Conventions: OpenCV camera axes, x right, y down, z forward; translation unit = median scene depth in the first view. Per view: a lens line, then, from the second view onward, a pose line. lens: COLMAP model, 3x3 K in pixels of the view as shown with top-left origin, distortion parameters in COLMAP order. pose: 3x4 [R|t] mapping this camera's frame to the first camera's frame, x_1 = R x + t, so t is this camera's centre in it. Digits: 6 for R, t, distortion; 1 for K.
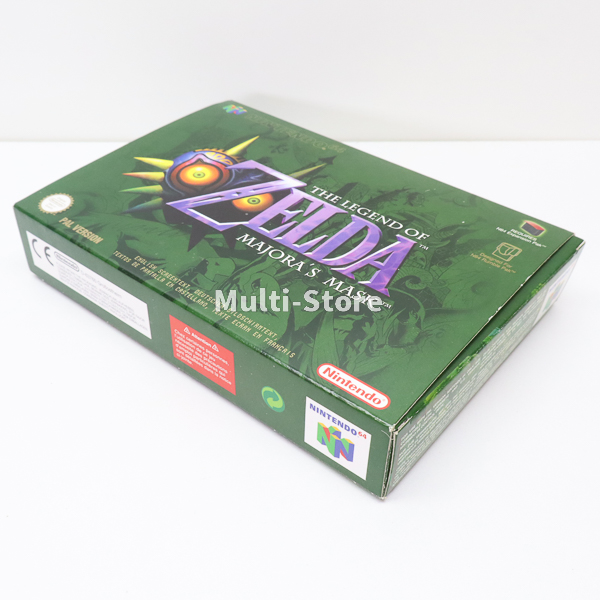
lens RADIAL K [[758.9, 0, 300.0], [0, 758.9, 300.0], [0, 0, 1]] dist [0.006241, 0.031829]
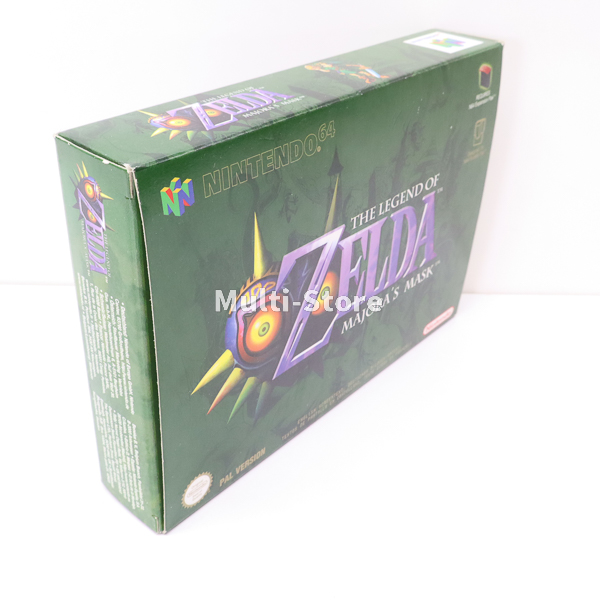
lens RADIAL K [[758.9, 0, 300.0], [0, 758.9, 300.0], [0, 0, 1]] dist [0.006241, 0.031829]
pose [[0.545087, -0.823600, 0.156725, -0.218864], [-0.319859, -0.031498, 0.946941, -0.941887], [-0.774965, -0.566295, -0.280605, 1.262204]]
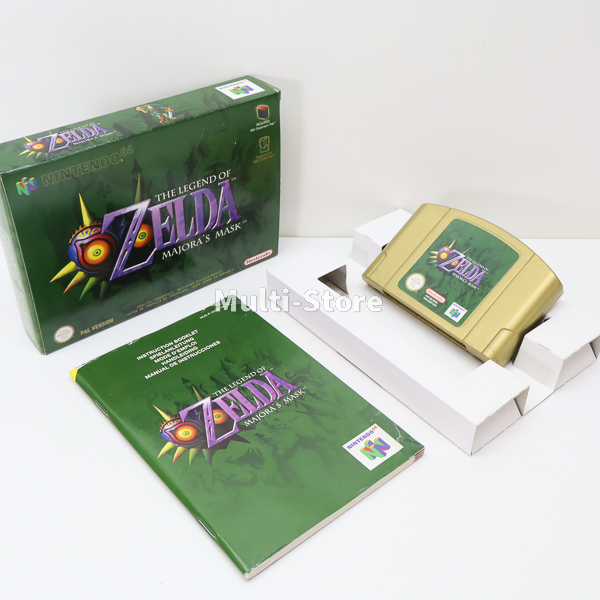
lens RADIAL K [[758.9, 0, 300.0], [0, 758.9, 300.0], [0, 0, 1]] dist [0.006241, 0.031829]
pose [[0.633162, -0.773765, -0.019831, 0.072365], [-0.160675, -0.156455, 0.974528, -1.718536], [-0.757158, -0.613848, -0.223386, 1.023442]]
